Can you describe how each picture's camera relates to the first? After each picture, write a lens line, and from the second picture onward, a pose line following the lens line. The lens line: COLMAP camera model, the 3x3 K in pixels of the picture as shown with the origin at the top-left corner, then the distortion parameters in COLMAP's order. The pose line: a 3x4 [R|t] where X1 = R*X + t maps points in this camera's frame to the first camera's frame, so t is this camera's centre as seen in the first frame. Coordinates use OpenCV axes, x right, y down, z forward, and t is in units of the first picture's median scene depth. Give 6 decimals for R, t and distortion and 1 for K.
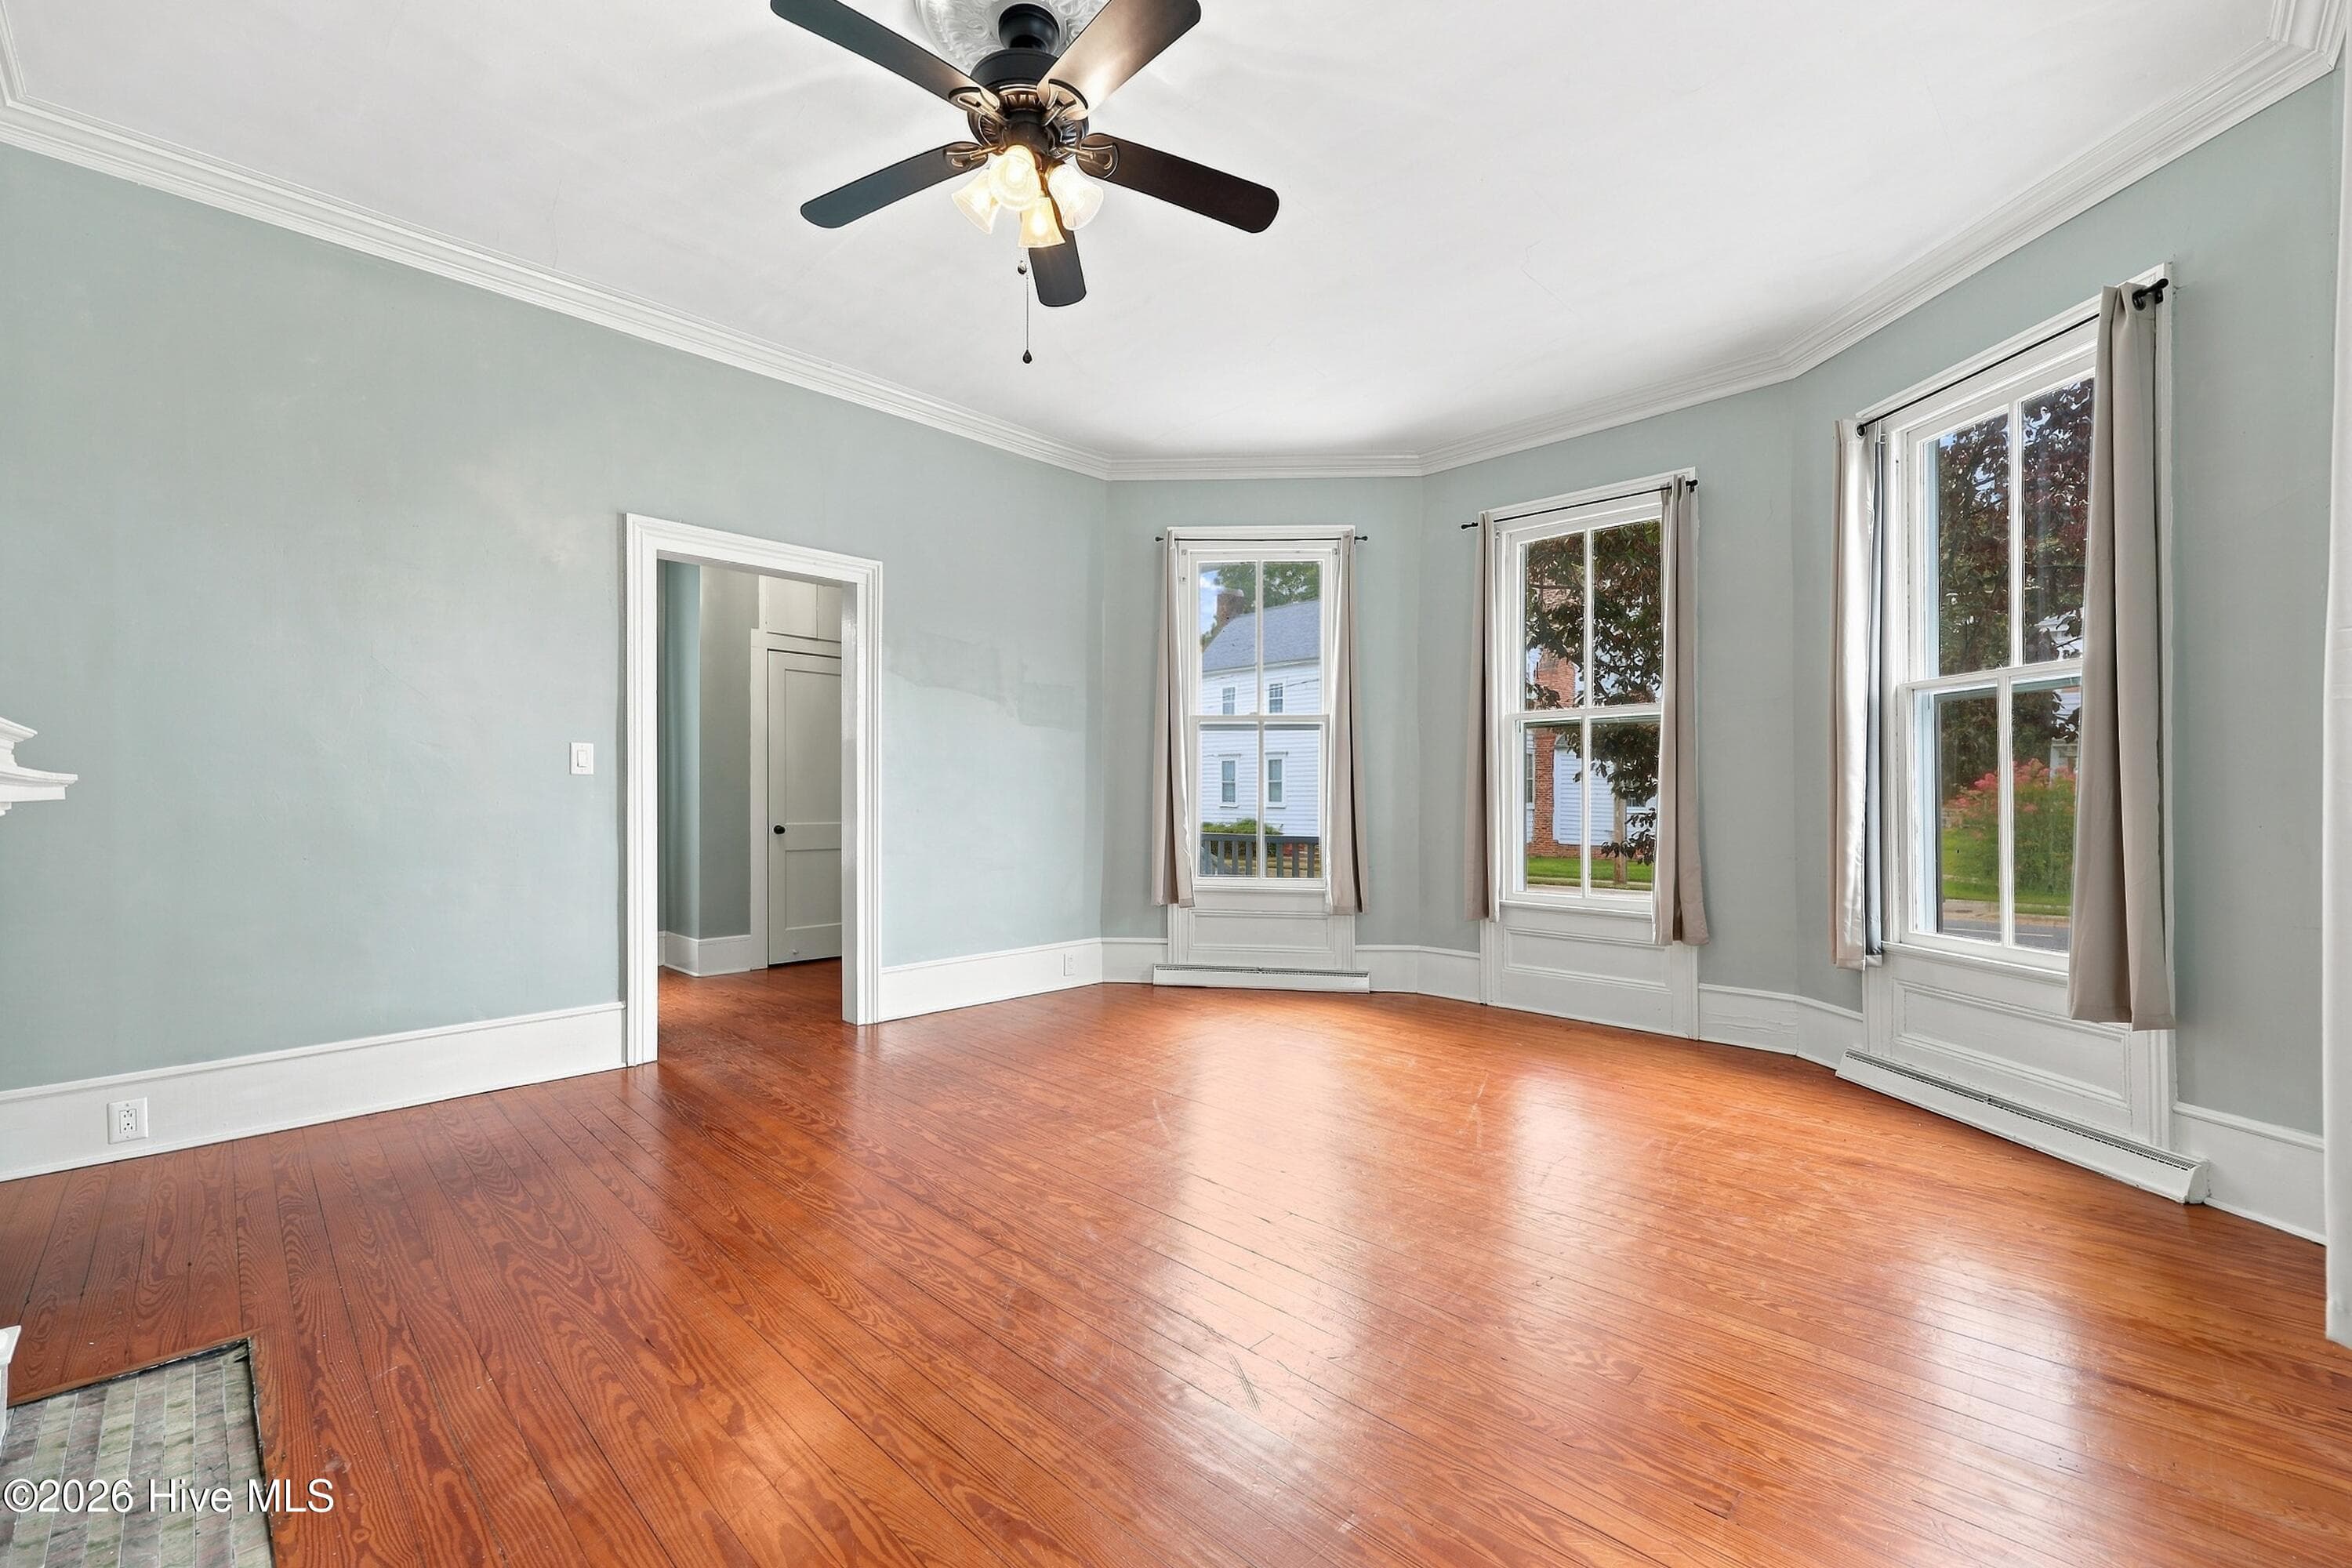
lens RADIAL K [[949.4, 0, 1176.3], [0, 949.4, 798.0], [0, 0, 1]] dist [-0.000562, 0.000072]
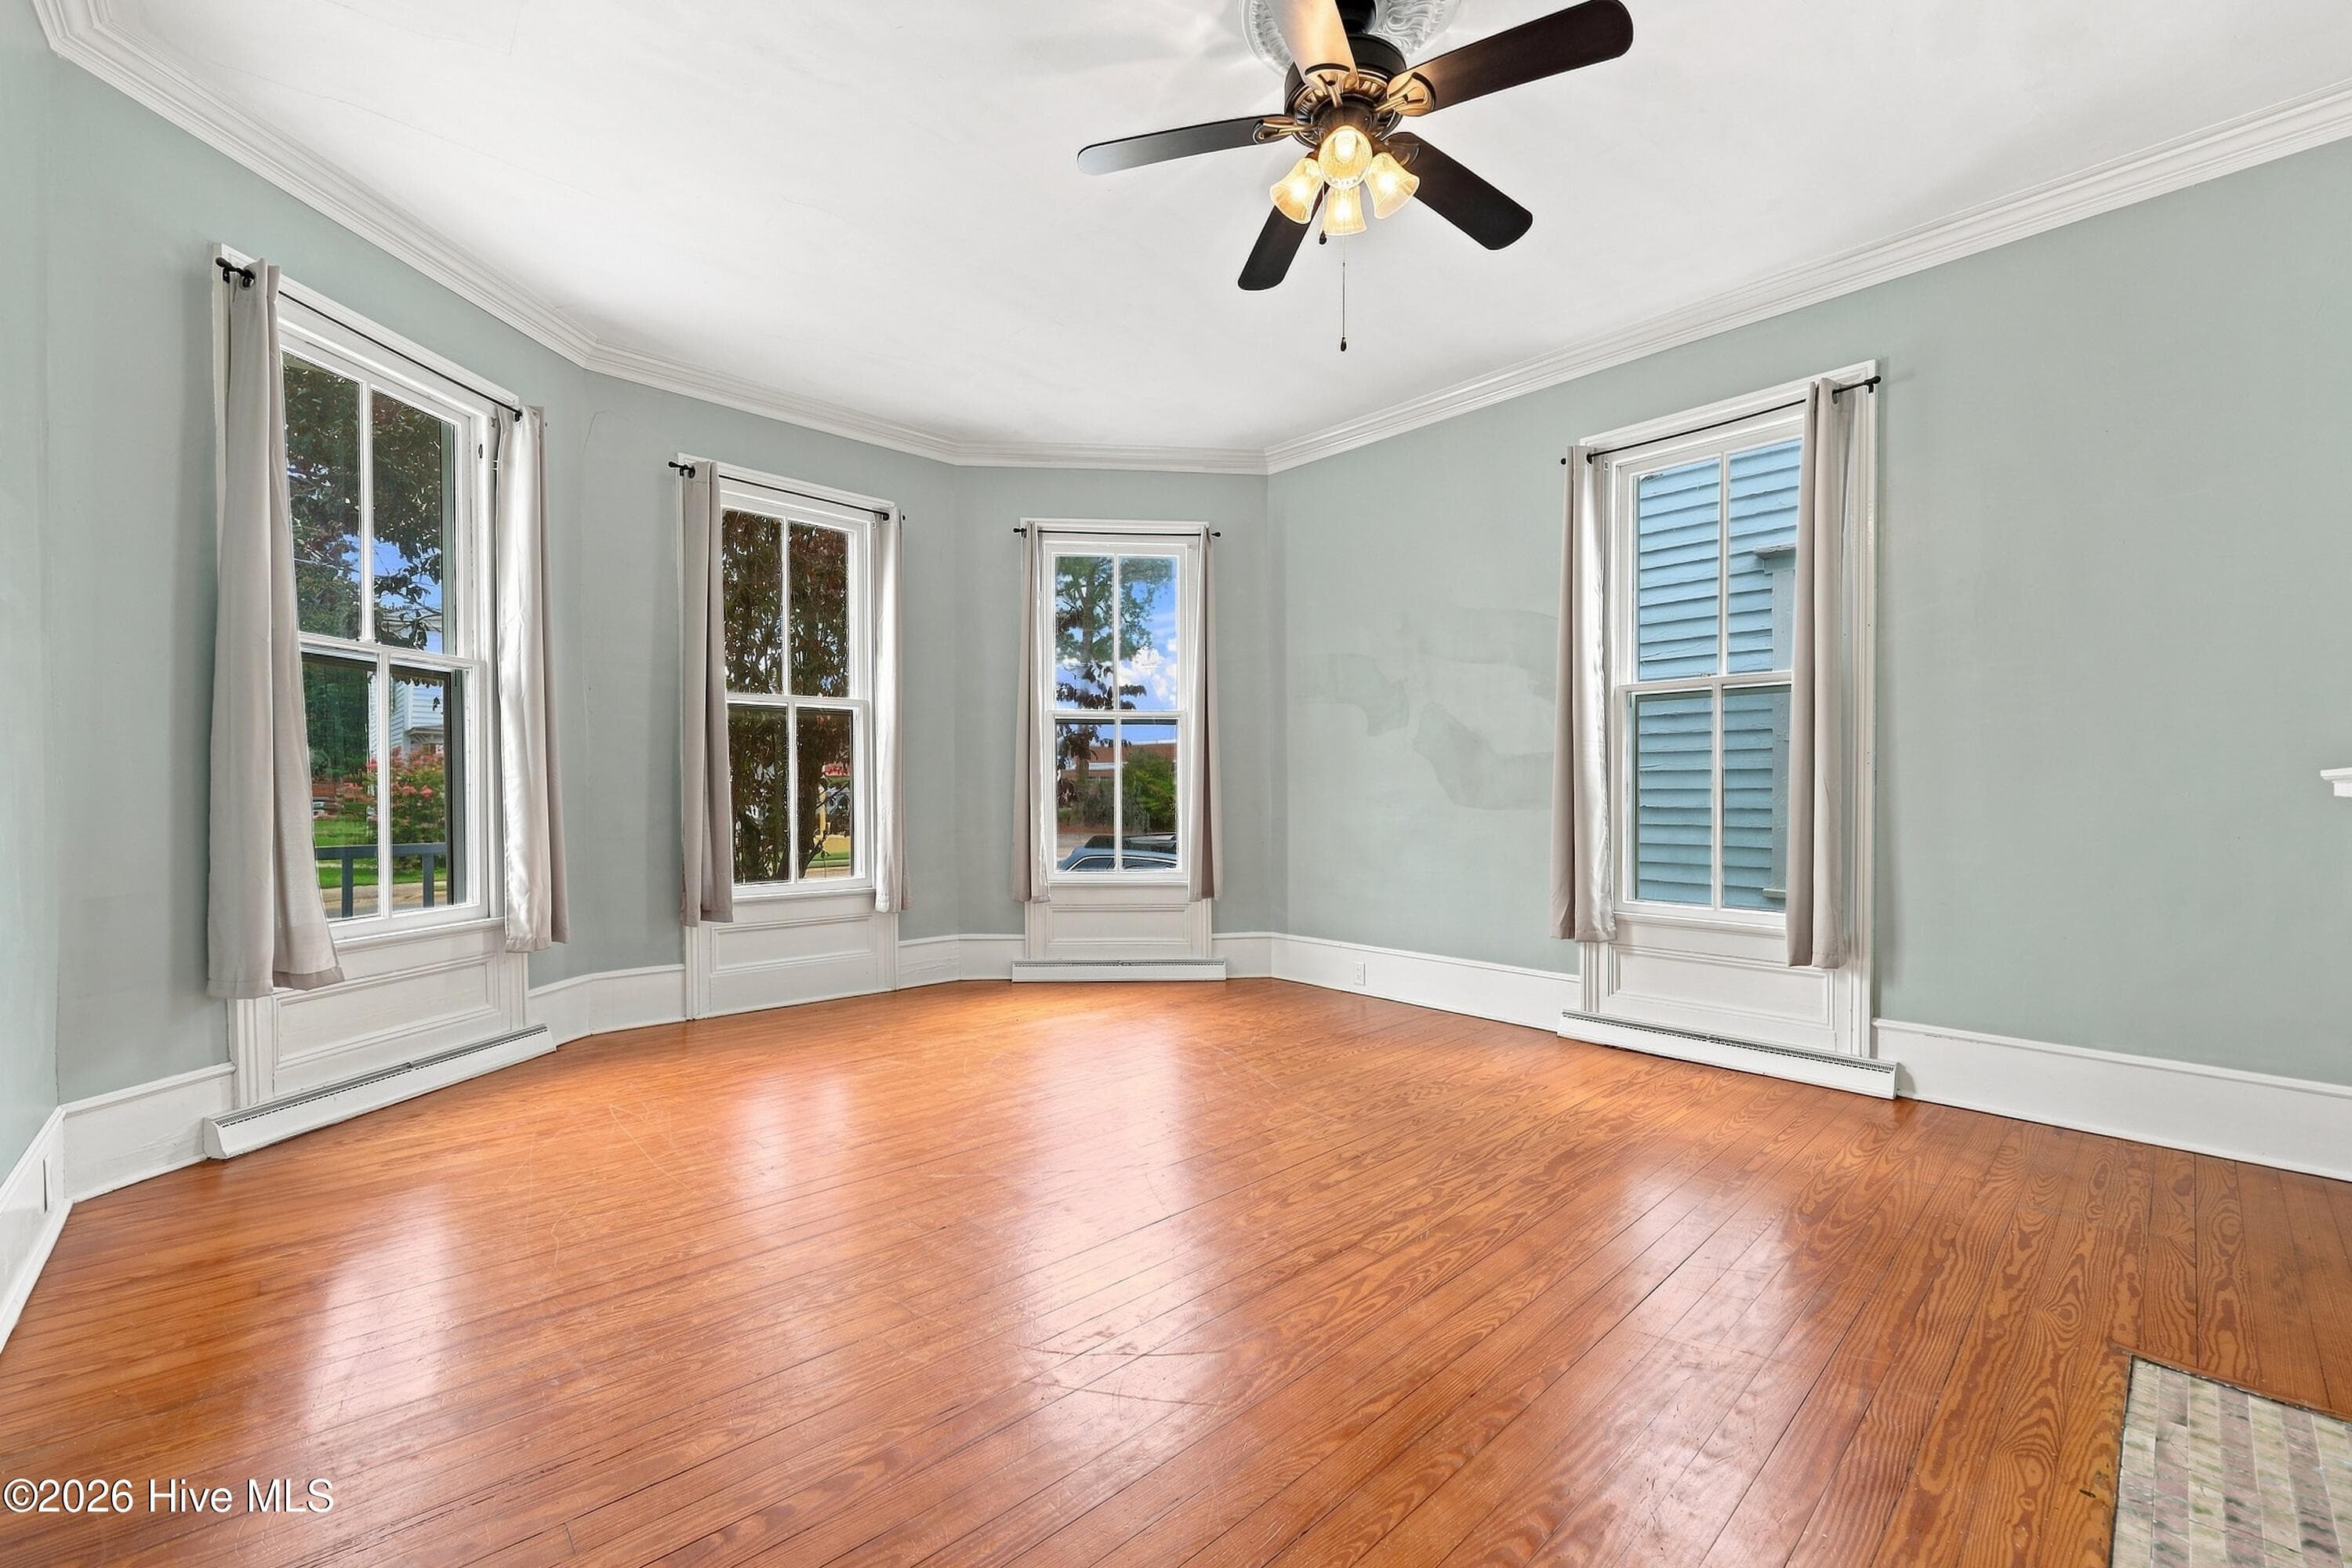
lens RADIAL K [[949.4, 0, 1176.2], [0, 949.4, 787.4], [0, 0, 1]] dist [-0.000562, 0.000072]
pose [[0.052208, -0.001655, 0.998635, -1.124061], [-0.004166, 0.999990, 0.001875, -0.001471], [-0.998628, -0.004258, 0.052201, 1.087118]]
